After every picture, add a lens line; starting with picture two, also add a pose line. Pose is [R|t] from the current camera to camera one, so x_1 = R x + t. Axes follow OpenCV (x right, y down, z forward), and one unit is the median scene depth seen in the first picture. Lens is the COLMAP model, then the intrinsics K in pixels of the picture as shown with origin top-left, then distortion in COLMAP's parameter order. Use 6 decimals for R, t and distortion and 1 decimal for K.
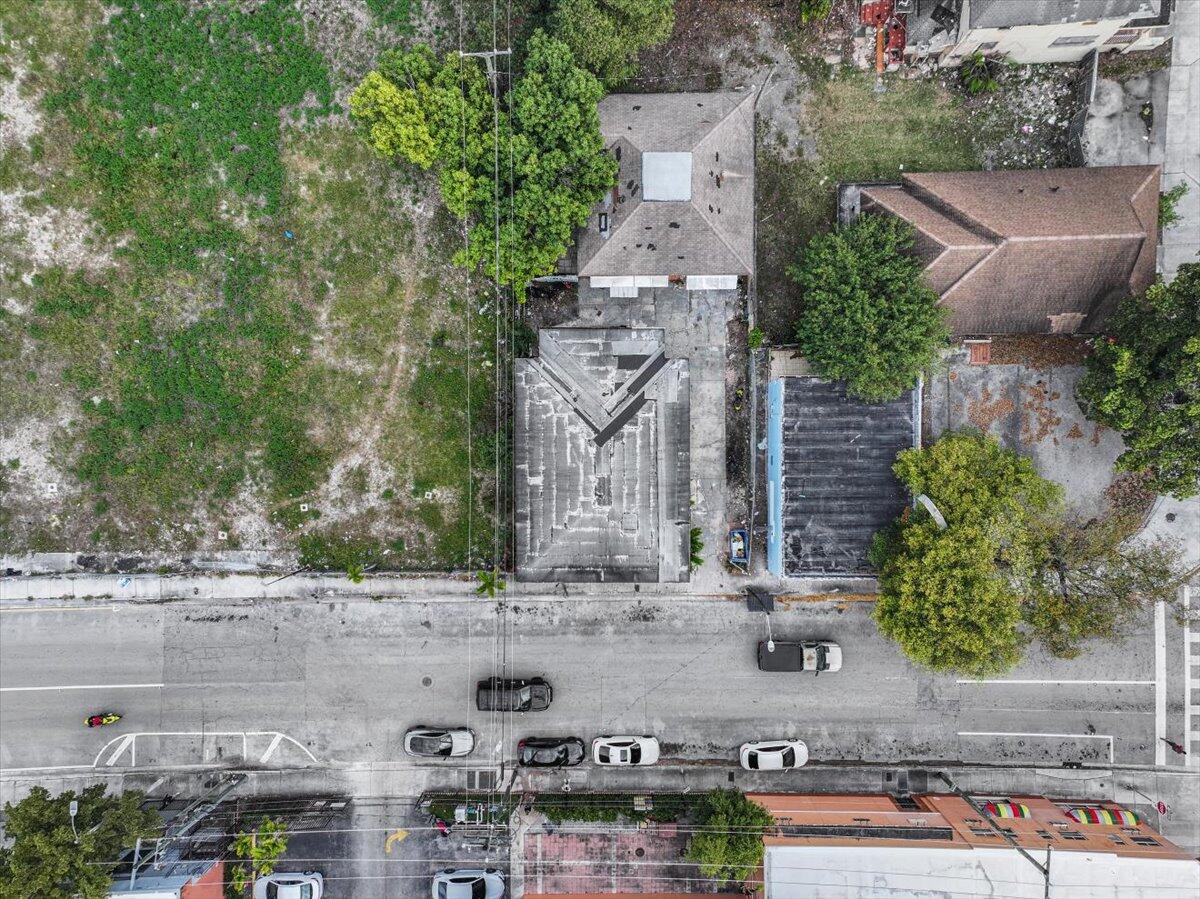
lens RADIAL K [[810.6, 0, 598.8], [0, 810.6, 465.0], [0, 0, 1]] dist [0.005832, 0.041872]
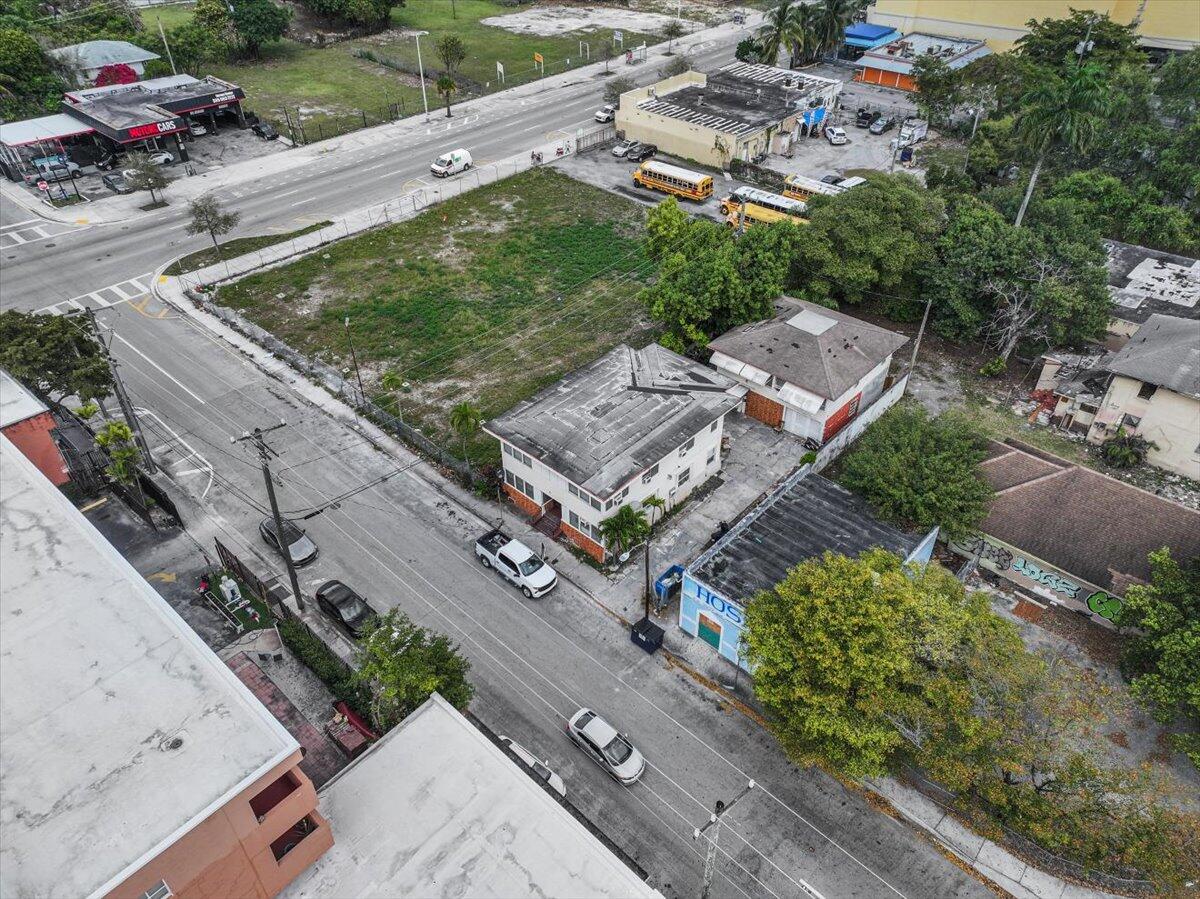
lens RADIAL K [[810.6, 0, 598.8], [0, 810.6, 465.0], [0, 0, 1]] dist [0.005832, 0.041872]
pose [[0.733661, 0.436532, -0.520751, 0.515277], [-0.679410, 0.457725, -0.573489, 0.595391], [-0.011985, 0.774550, 0.632399, 0.337068]]
